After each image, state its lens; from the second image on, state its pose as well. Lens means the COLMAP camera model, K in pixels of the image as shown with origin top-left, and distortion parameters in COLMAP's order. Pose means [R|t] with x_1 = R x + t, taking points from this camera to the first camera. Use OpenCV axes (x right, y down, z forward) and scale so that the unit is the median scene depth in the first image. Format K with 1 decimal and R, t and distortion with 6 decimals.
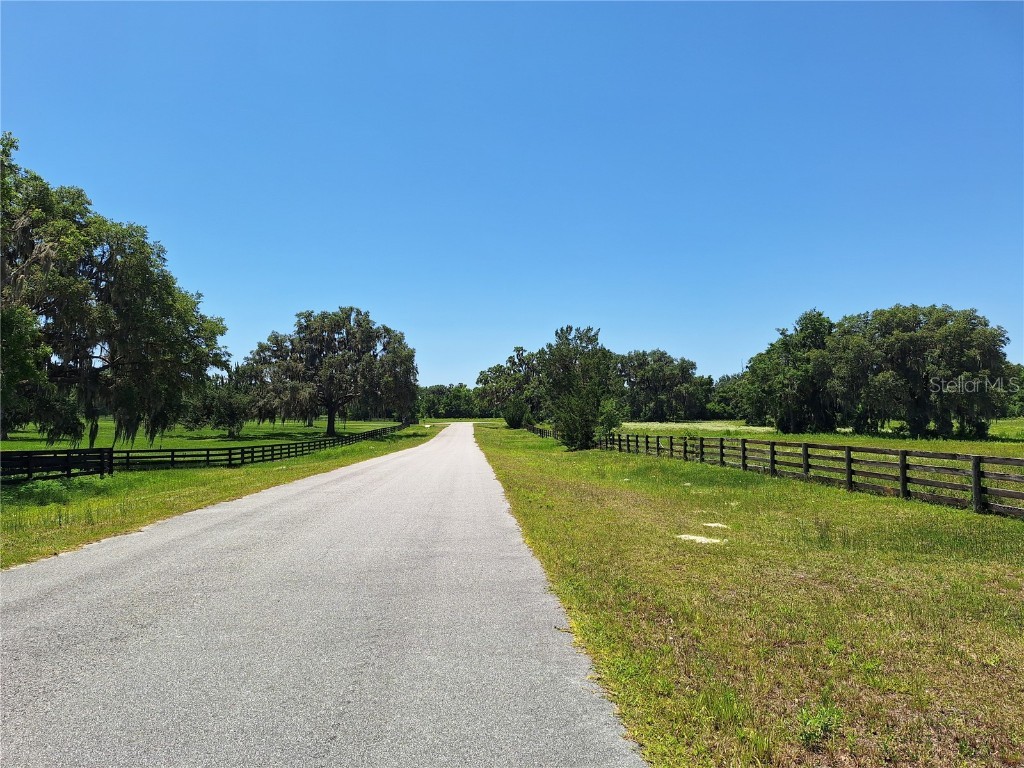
lens RADIAL K [[704.4, 0, 505.8], [0, 704.4, 389.5], [0, 0, 1]] dist [0.064752, -0.088216]
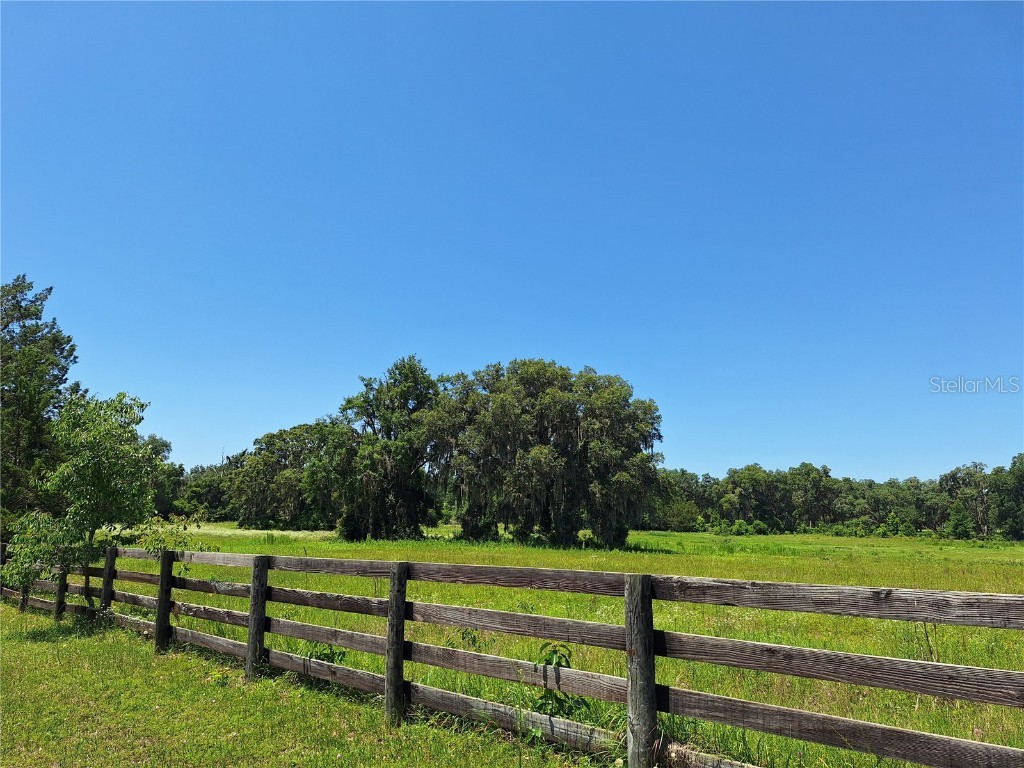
lens RADIAL K [[704.4, 0, 510.1], [0, 704.4, 377.5], [0, 0, 1]] dist [0.064752, -0.088216]
pose [[0.735435, 0.152287, 0.660261, 0.053364], [-0.044636, 0.983189, -0.177051, 0.025223], [-0.676124, 0.100738, 0.729869, 0.440268]]
